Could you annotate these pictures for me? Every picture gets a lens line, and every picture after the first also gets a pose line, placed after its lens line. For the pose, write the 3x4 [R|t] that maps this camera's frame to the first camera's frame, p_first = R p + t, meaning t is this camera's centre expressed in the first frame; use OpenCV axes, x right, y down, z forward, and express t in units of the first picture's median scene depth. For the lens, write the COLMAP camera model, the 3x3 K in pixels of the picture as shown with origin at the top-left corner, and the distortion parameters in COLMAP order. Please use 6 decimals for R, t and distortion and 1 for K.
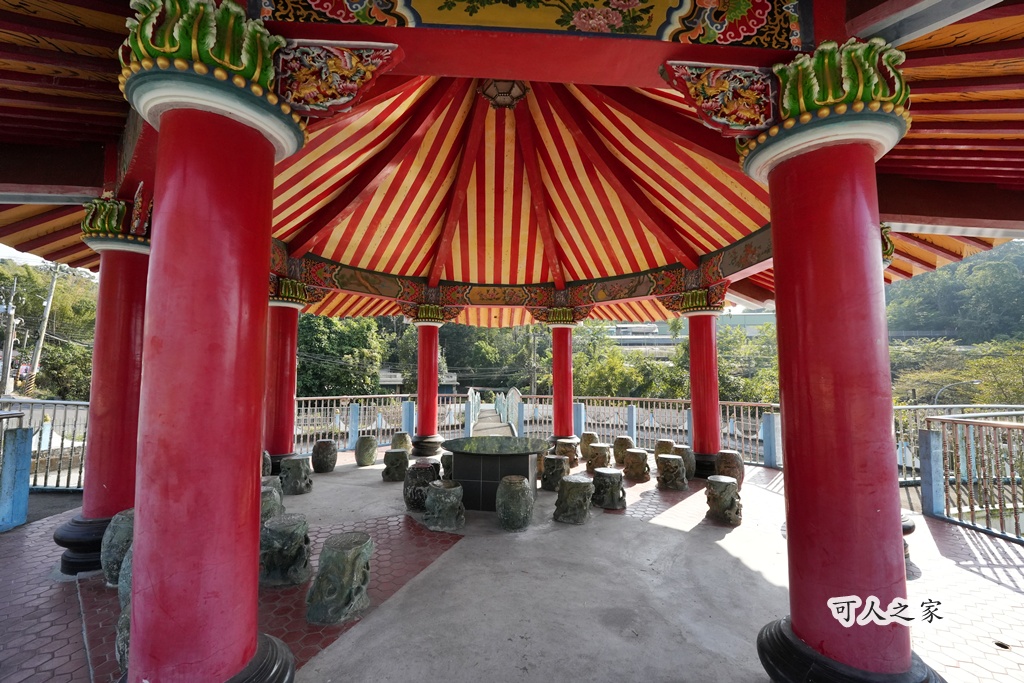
lens RADIAL K [[413.8, 0, 512.0], [0, 413.8, 341.5], [0, 0, 1]] dist [-0.015528, -0.000210]
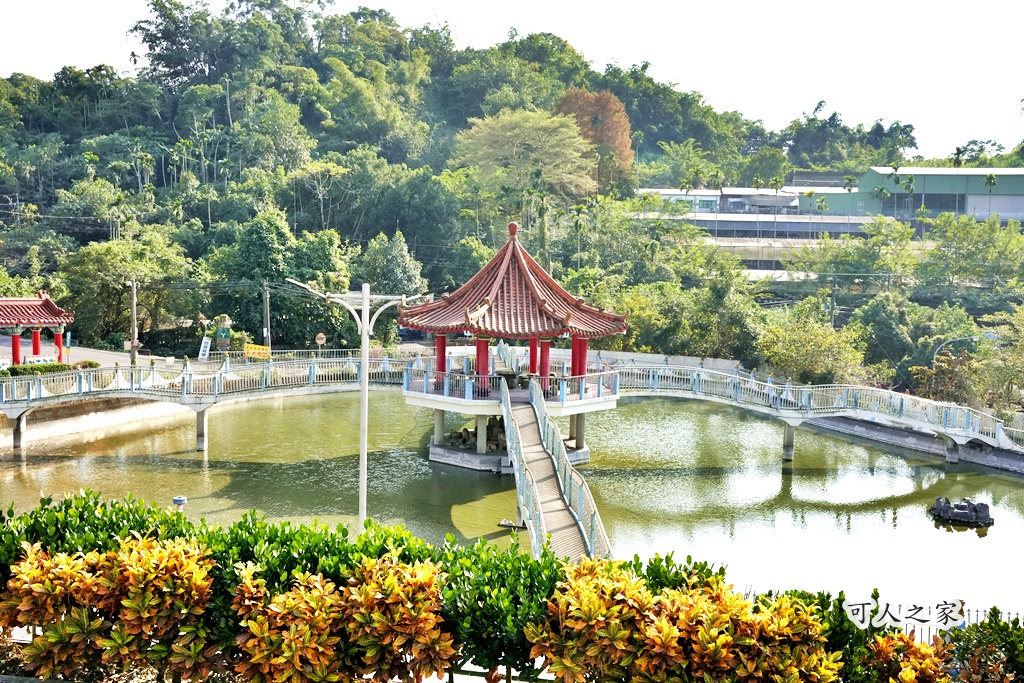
lens RADIAL K [[1036.4, 0, 512.0], [0, 1036.4, 341.5], [0, 0, 1]] dist [-0.002486, -0.003982]
pose [[0.999763, 0.019117, -0.010373, 0.009633], [-0.017123, 0.985881, 0.166570, -0.178924], [0.013411, -0.166353, 0.985975, -0.917978]]
